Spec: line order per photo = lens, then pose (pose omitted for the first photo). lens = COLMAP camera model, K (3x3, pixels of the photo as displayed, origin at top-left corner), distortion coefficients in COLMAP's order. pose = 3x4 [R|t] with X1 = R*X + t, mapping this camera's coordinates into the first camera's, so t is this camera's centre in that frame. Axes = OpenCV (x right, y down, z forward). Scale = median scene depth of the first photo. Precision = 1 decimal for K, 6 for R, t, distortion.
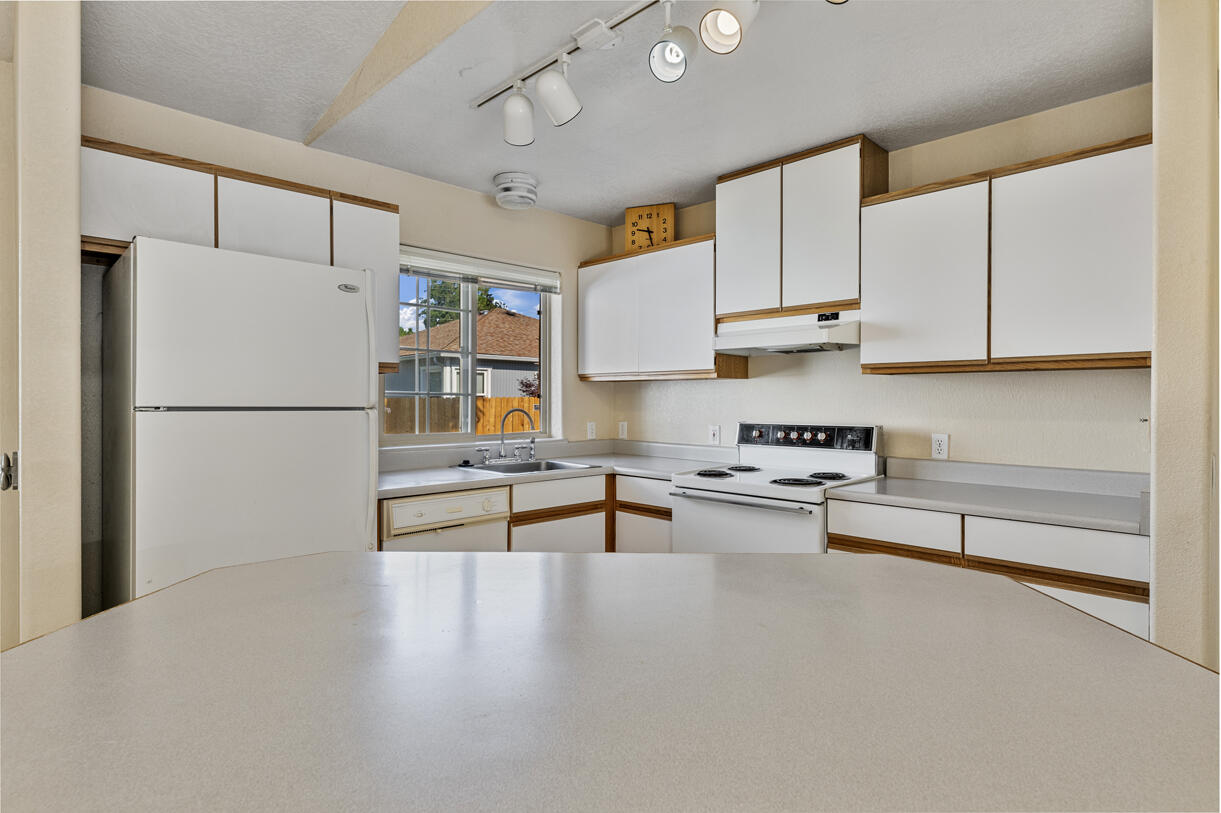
lens RADIAL K [[628.8, 0, 610.5], [0, 628.8, 406.5], [0, 0, 1]] dist [0.000706, -0.000071]
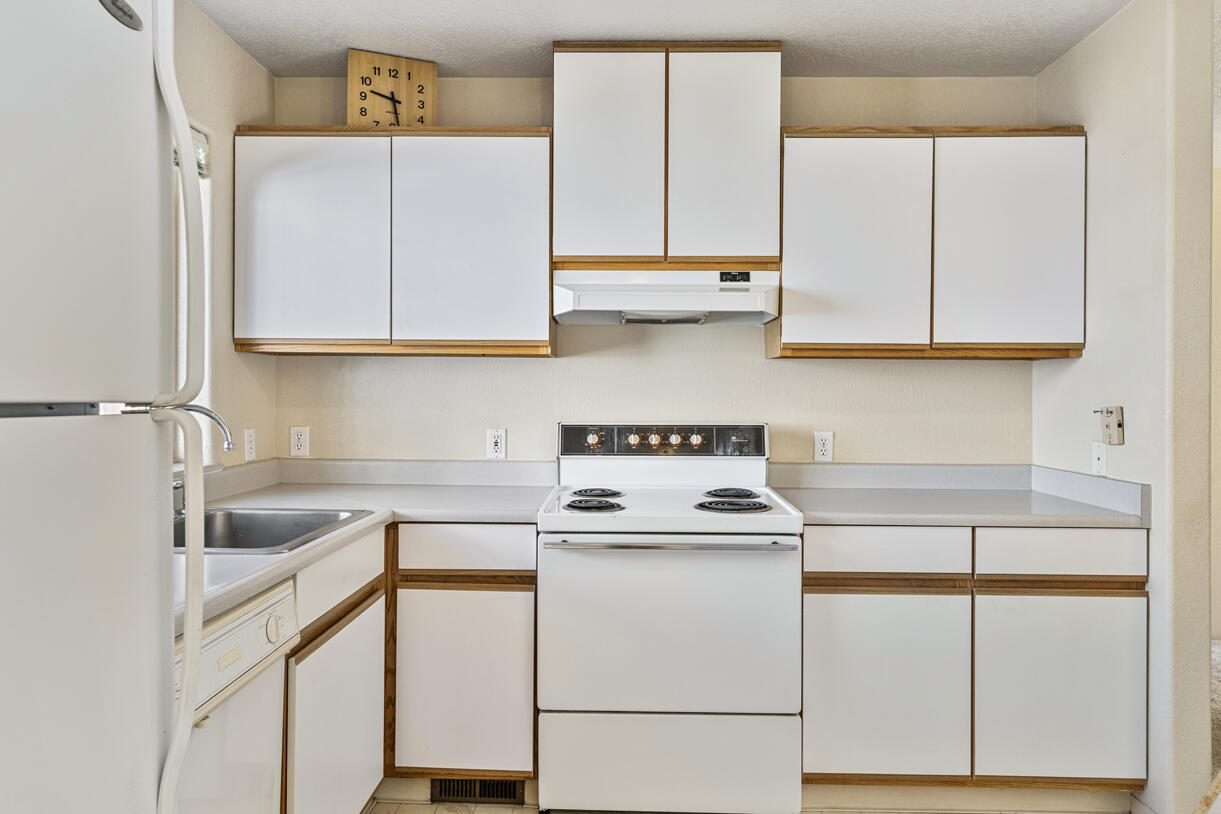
lens RADIAL K [[791.0, 0, 607.0], [0, 791.0, 392.1], [0, 0, 1]] dist [0.008095, 0.002716]
pose [[0.719668, 0.003910, 0.694308, -0.371520], [0.001974, 0.999969, -0.007677, -0.000939], [-0.694316, 0.006895, 0.719637, 0.406174]]
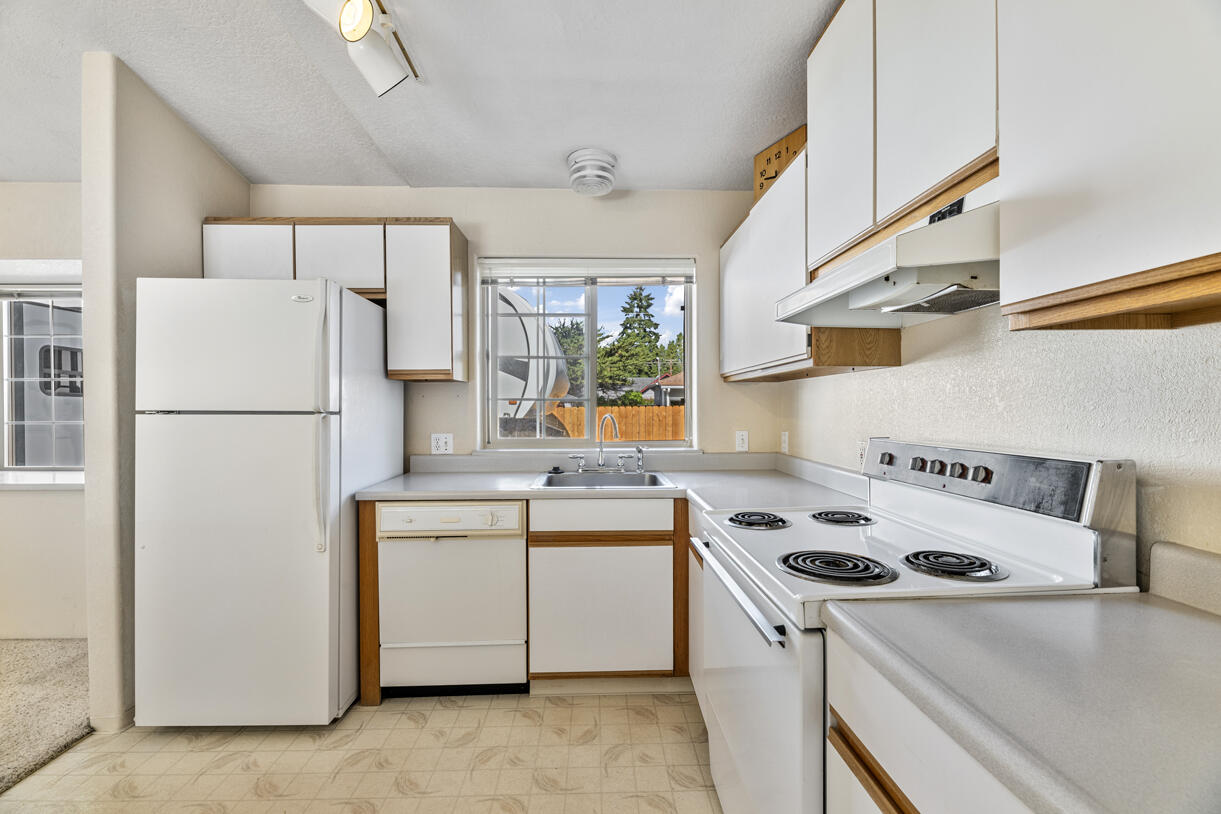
lens RADIAL K [[497.0, 0, 610.5], [0, 497.0, 413.2], [0, 0, 1]] dist [0.000687, -0.004625]
pose [[0.739353, 0.002441, -0.673314, 0.378326], [-0.002410, 0.999997, 0.000979, 0.001532], [0.673314, 0.000899, 0.739356, 0.526975]]
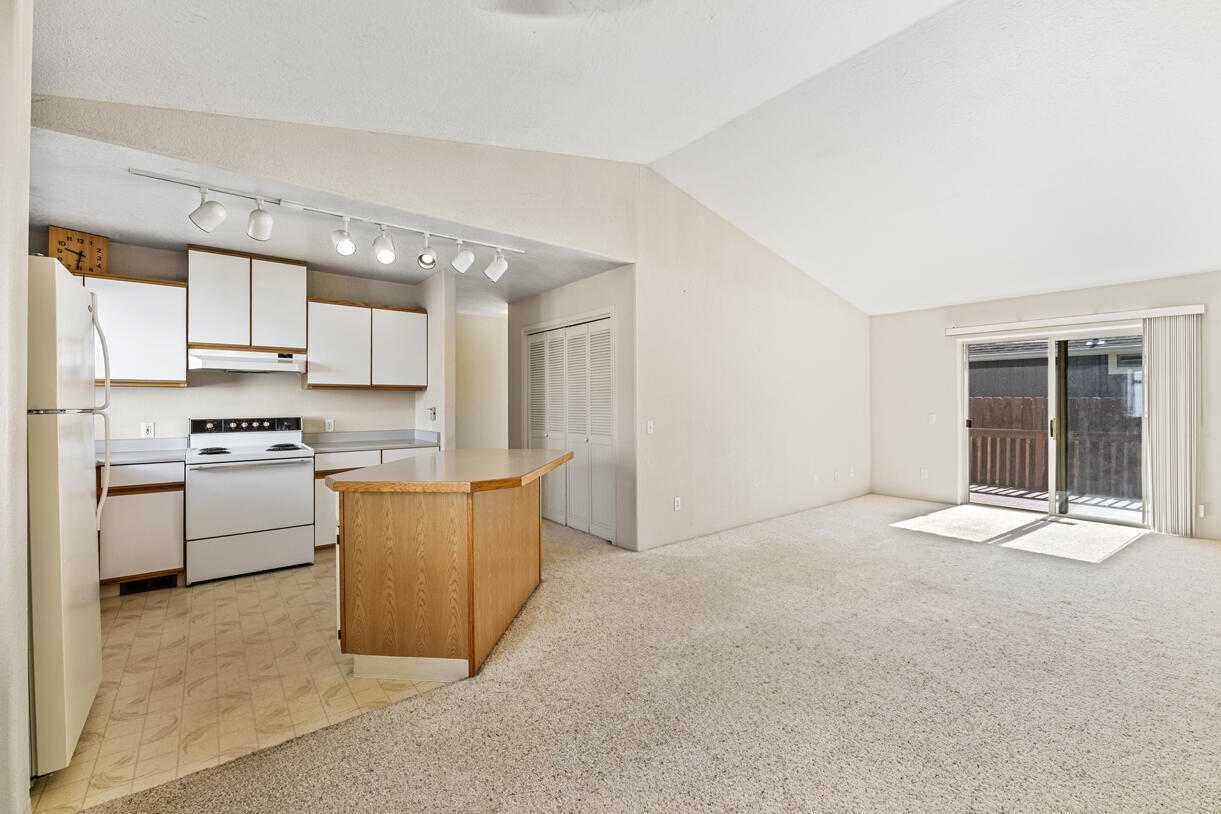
lens RADIAL K [[503.3, 0, 606.9], [0, 503.3, 400.6], [0, 0, 1]] dist [0.000170, -0.004496]
pose [[0.098947, 0.002298, 0.995090, -0.902834], [0.010879, 0.999935, -0.003391, -0.001284], [-0.995033, 0.011161, 0.098916, -0.039773]]
